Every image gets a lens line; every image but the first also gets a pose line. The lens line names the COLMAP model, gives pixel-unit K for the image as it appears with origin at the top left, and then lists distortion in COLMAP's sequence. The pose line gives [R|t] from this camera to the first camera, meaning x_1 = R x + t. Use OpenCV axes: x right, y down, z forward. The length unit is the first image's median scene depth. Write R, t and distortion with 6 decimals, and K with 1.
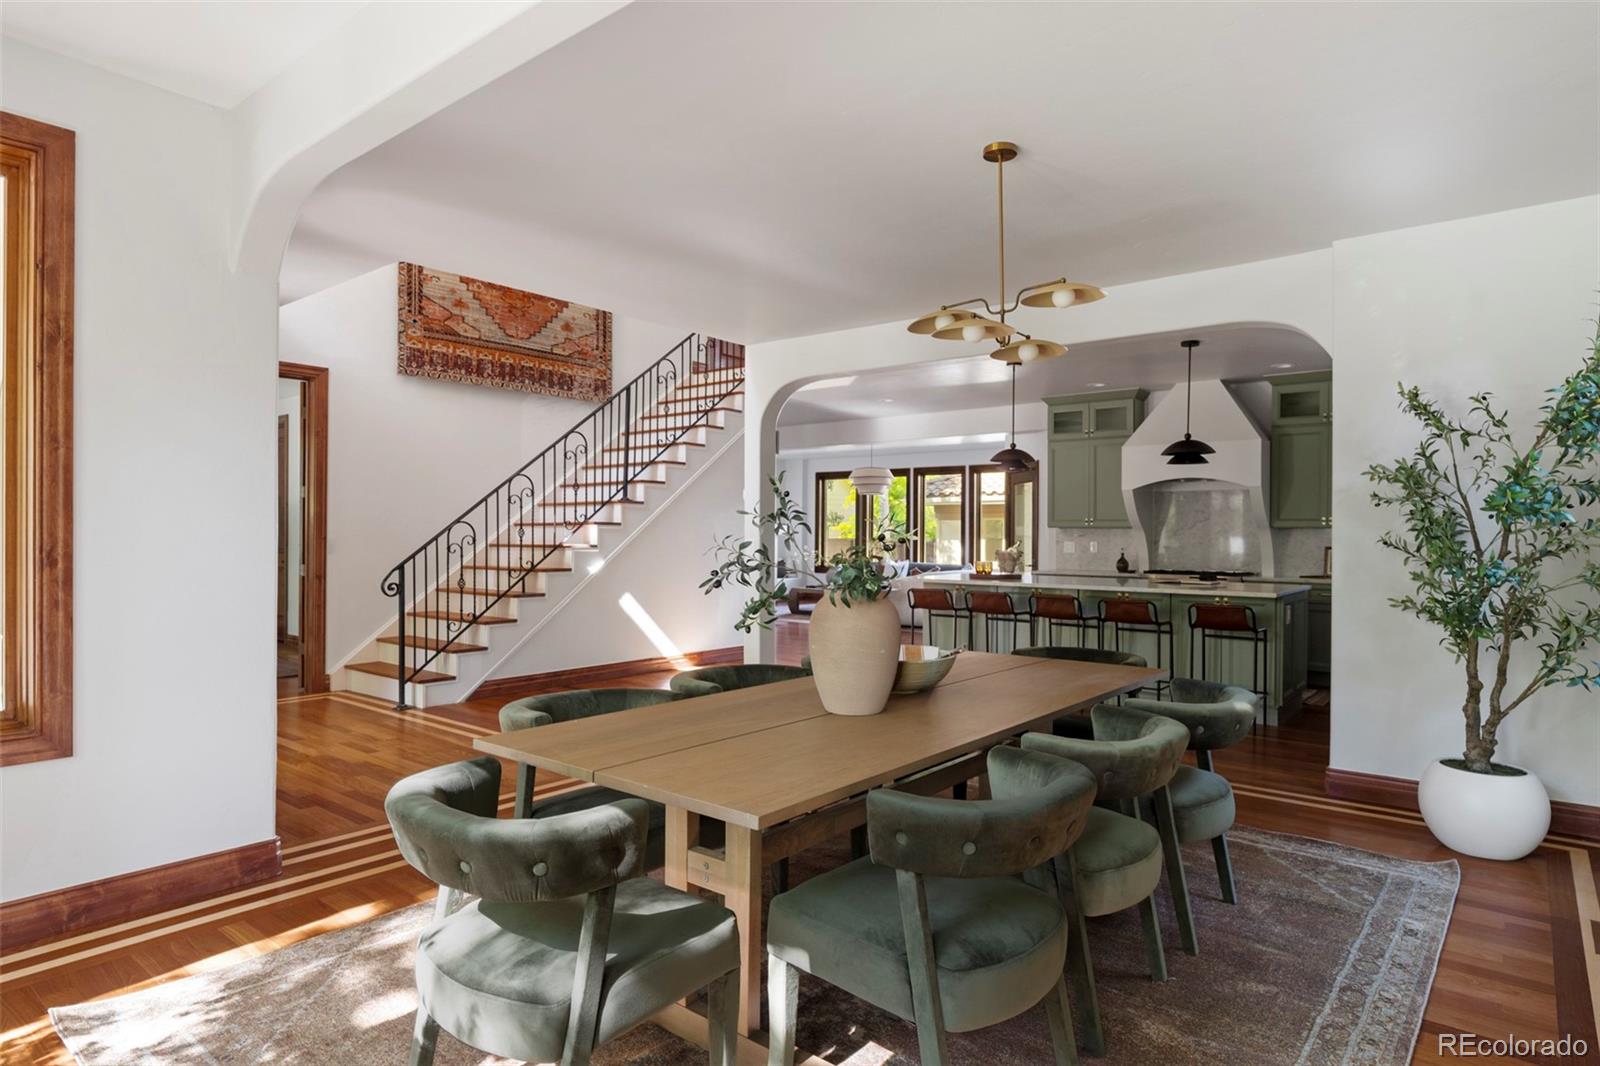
lens RADIAL K [[895.6, 0, 800.0], [0, 895.6, 533.0], [0, 0, 1]] dist [-0.001825, 0.002598]
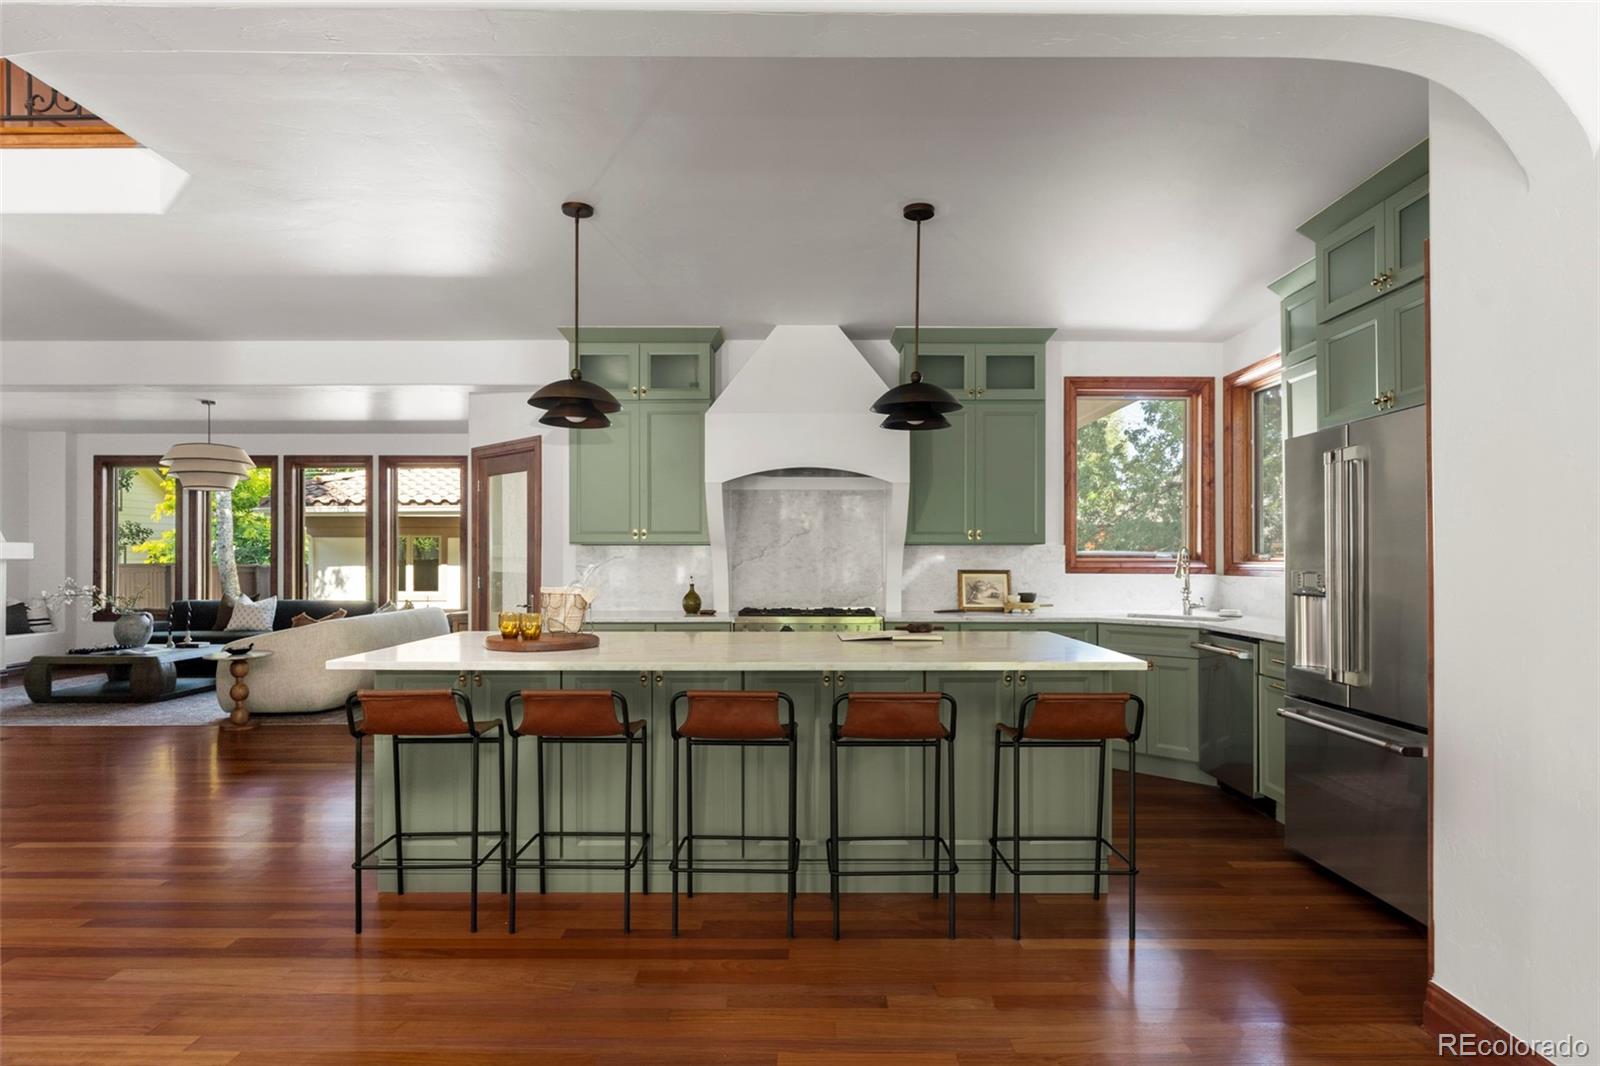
lens RADIAL K [[885.3, 0, 807.9], [0, 885.3, 555.8], [0, 0, 1]] dist [-0.004387, 0.000116]
pose [[0.773803, -0.003092, 0.633419, 0.014582], [0.003311, 0.999994, 0.000838, 0.001176], [-0.633418, 0.001449, 0.773809, 0.271498]]
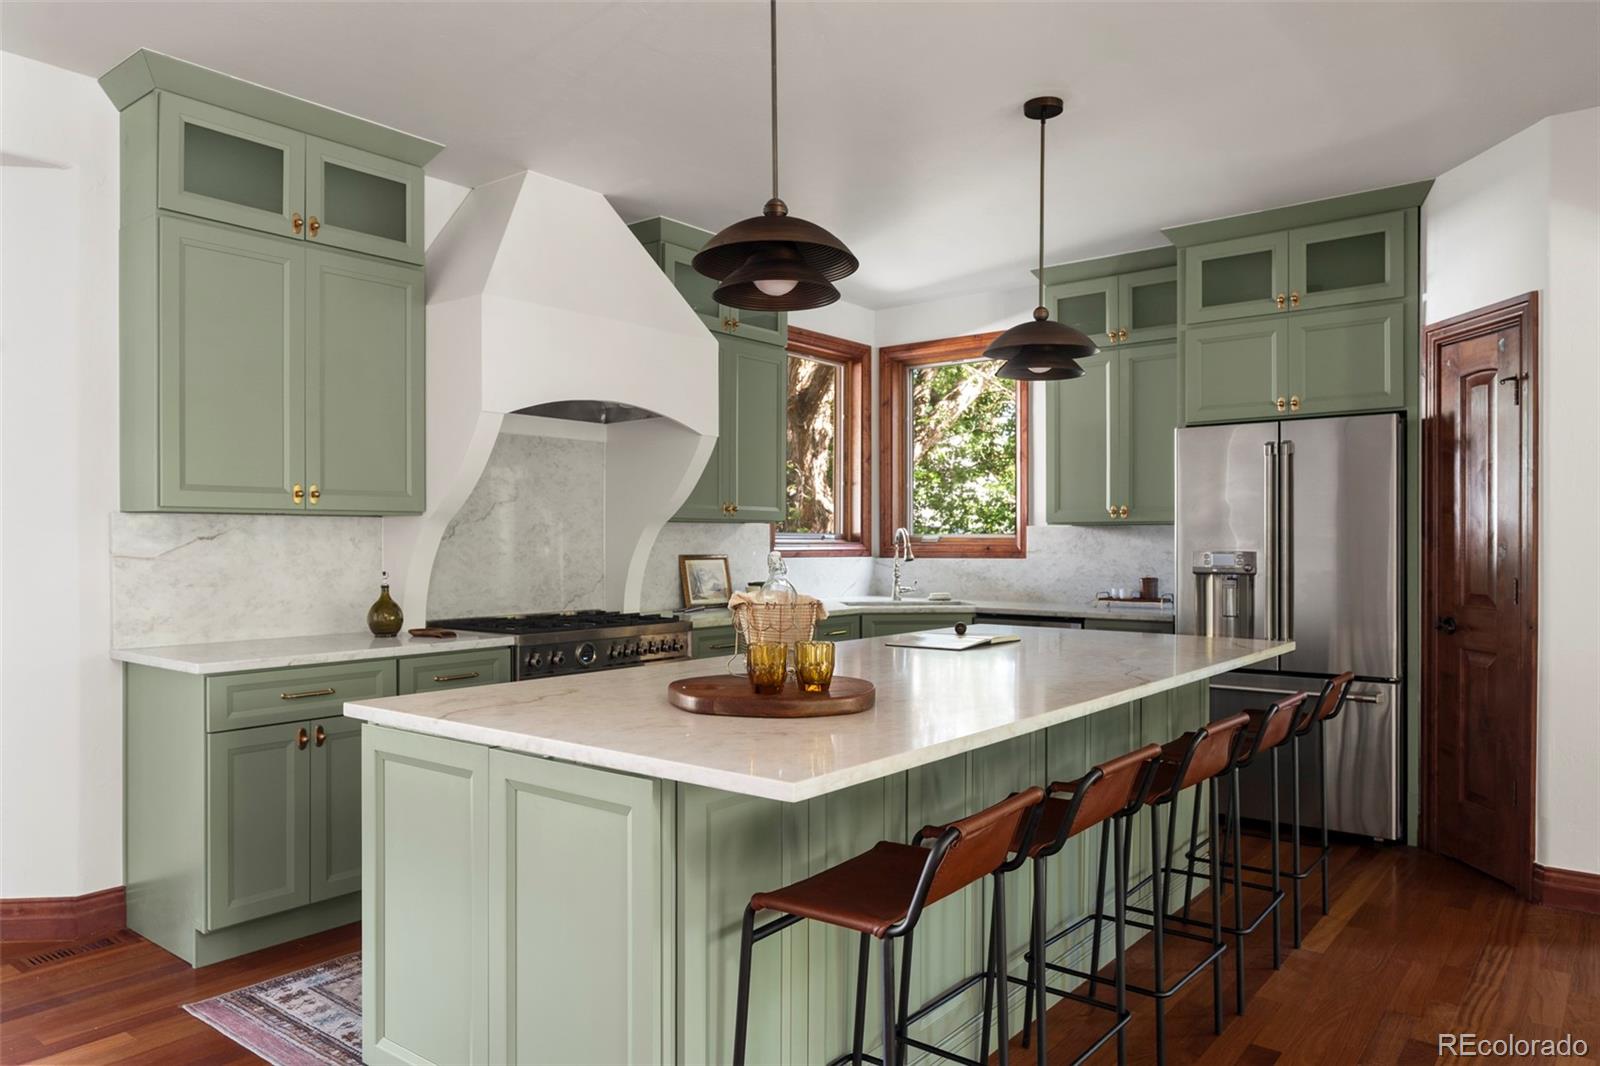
lens RADIAL K [[1081.9, 0, 803.1], [0, 1081.9, 543.8], [0, 0, 1]] dist [-0.000873, 0.002164]
pose [[-0.010687, -0.007637, 0.999914, -0.045094], [0.000935, 0.999970, 0.007647, 0.001489], [-0.999942, 0.001017, -0.010680, 0.493483]]
